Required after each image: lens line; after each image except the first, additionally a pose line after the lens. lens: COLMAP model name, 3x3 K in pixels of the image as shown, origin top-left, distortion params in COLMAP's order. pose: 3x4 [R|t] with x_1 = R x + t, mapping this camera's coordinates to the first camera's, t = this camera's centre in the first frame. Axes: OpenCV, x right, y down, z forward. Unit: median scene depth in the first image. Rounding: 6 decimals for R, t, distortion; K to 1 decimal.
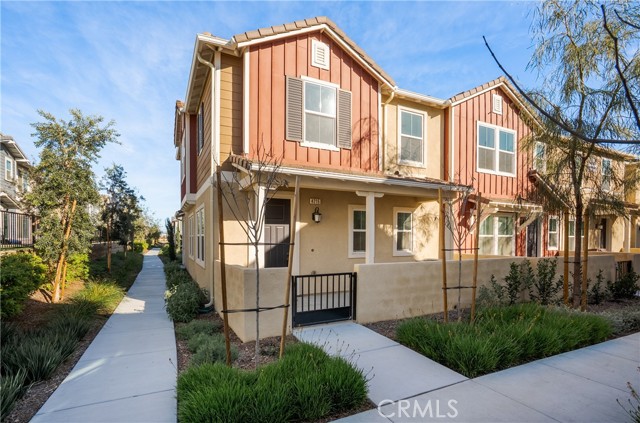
lens RADIAL K [[298.0, 0, 319.7], [0, 298.0, 233.5], [0, 0, 1]] dist [-0.001794, -0.000081]
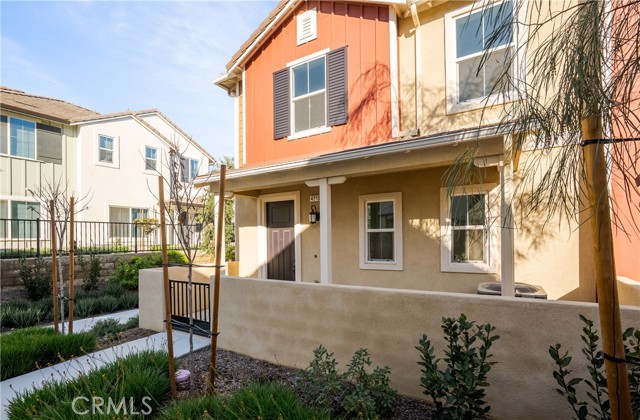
lens RADIAL K [[298.1, 0, 319.2], [0, 298.1, 236.4], [0, 0, 1]] dist [-0.031649, -0.000016]
pose [[0.553822, -0.013394, -0.832527, 0.666543], [0.026933, 0.999636, 0.001834, -0.001688], [0.832199, -0.023438, 0.553981, 0.517902]]
